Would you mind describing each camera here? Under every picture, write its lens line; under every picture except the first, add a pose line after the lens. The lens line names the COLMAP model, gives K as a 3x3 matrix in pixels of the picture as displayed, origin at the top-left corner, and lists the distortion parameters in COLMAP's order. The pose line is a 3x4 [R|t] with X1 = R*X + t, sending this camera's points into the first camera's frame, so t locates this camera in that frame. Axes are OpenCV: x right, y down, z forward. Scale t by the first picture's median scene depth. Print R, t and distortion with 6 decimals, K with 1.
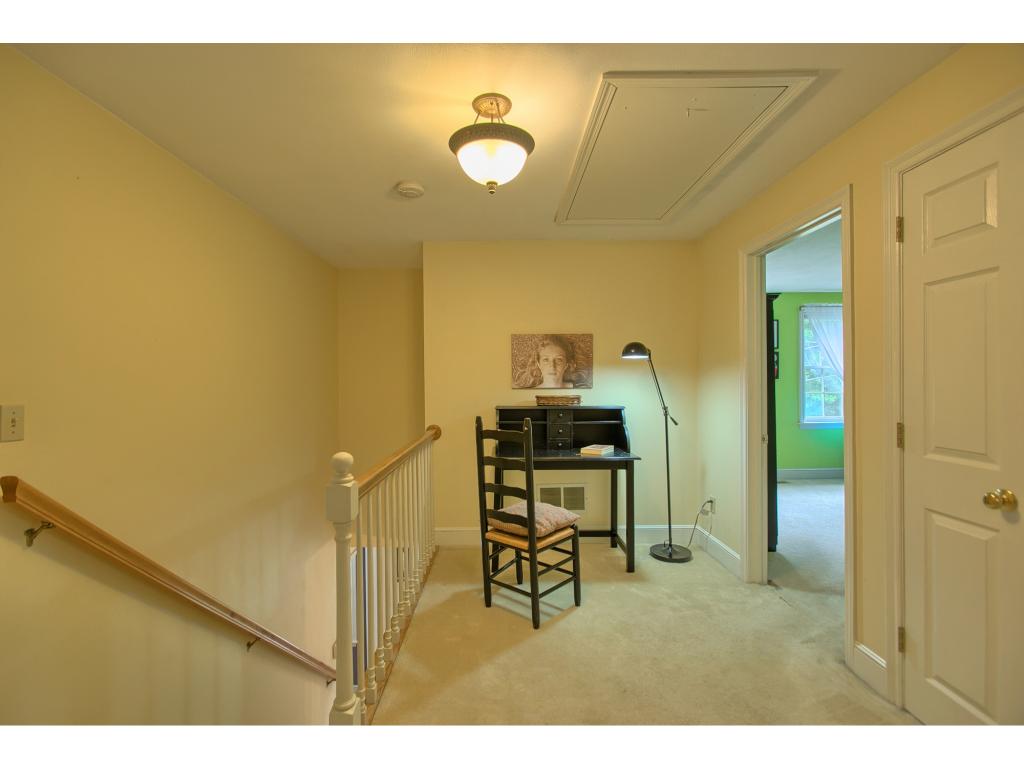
lens RADIAL K [[454.2, 0, 511.9], [0, 454.2, 387.9], [0, 0, 1]] dist [-0.009176, 0.007242]
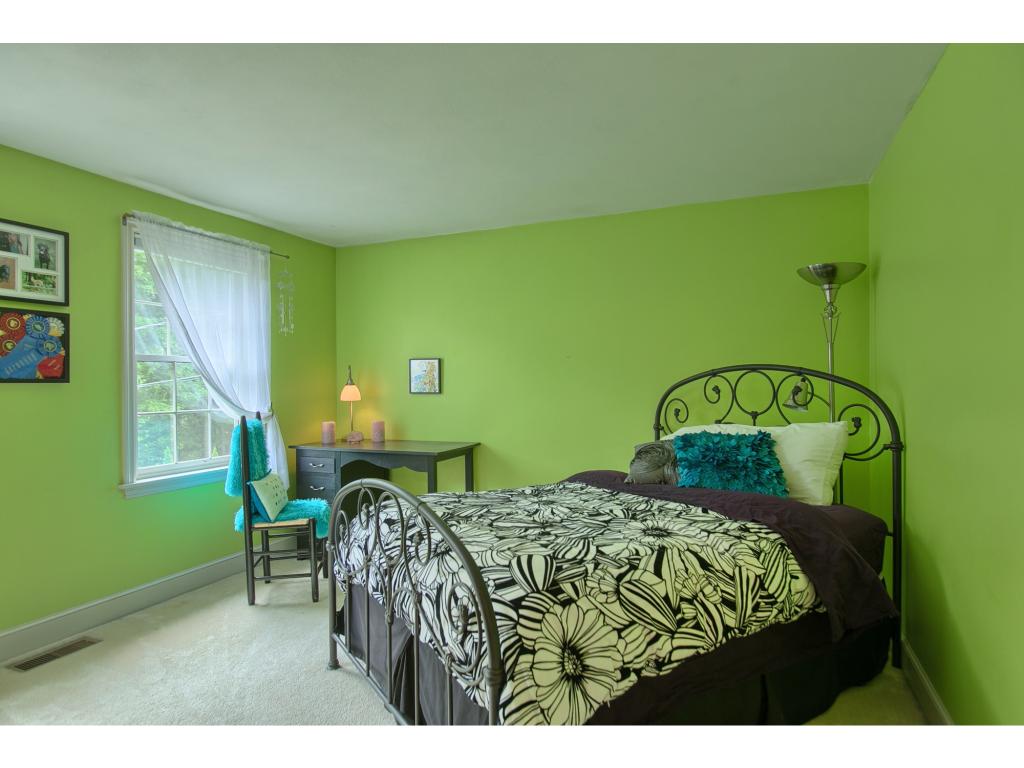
lens RADIAL K [[578.2, 0, 513.3], [0, 578.2, 382.2], [0, 0, 1]] dist [-0.005734, 0.003461]
pose [[0.408555, -0.000078, 0.912734, 0.285308], [0.002452, 0.999996, -0.001012, -0.018377], [-0.912730, 0.002652, 0.408554, 0.436699]]
